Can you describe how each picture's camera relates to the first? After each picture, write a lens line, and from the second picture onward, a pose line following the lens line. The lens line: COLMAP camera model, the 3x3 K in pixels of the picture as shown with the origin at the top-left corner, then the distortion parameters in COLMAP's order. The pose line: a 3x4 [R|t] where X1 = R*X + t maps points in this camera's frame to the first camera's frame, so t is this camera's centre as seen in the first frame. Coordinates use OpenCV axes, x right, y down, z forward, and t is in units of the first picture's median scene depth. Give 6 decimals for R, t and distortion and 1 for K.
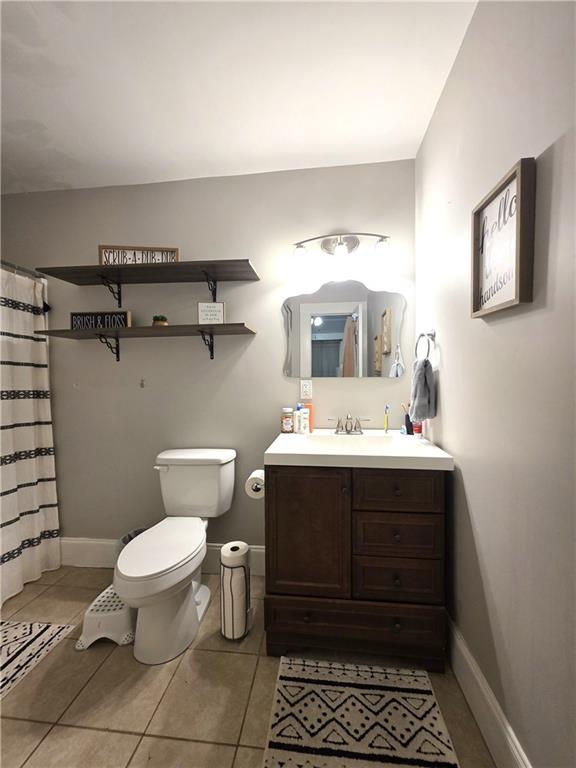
lens RADIAL K [[306.0, 0, 290.0], [0, 306.0, 384.0], [0, 0, 1]] dist [0.003677, 0.000467]
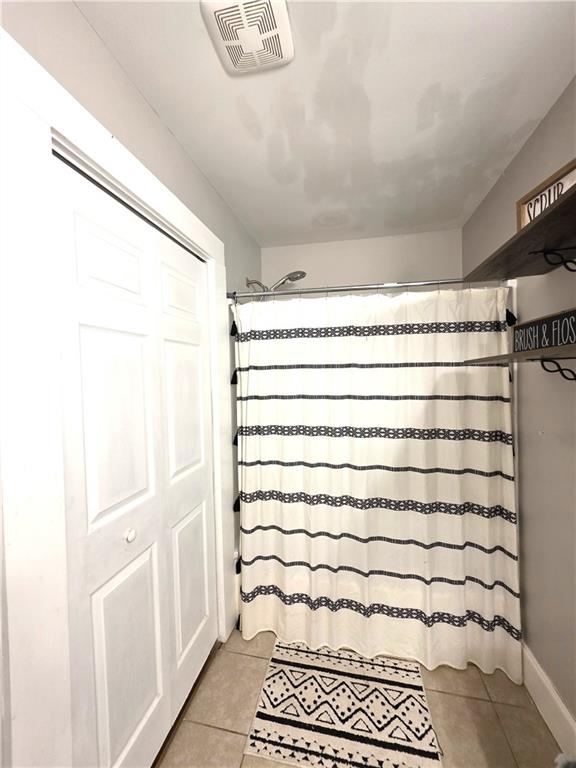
lens RADIAL K [[306.0, 0, 290.4], [0, 306.0, 384.1], [0, 0, 1]] dist [0.003677, 0.000467]
pose [[-0.094095, 0.036176, -0.994906, -0.019807], [0.005666, 0.999343, 0.035801, -0.130551], [0.995547, -0.002268, -0.094239, 0.573536]]
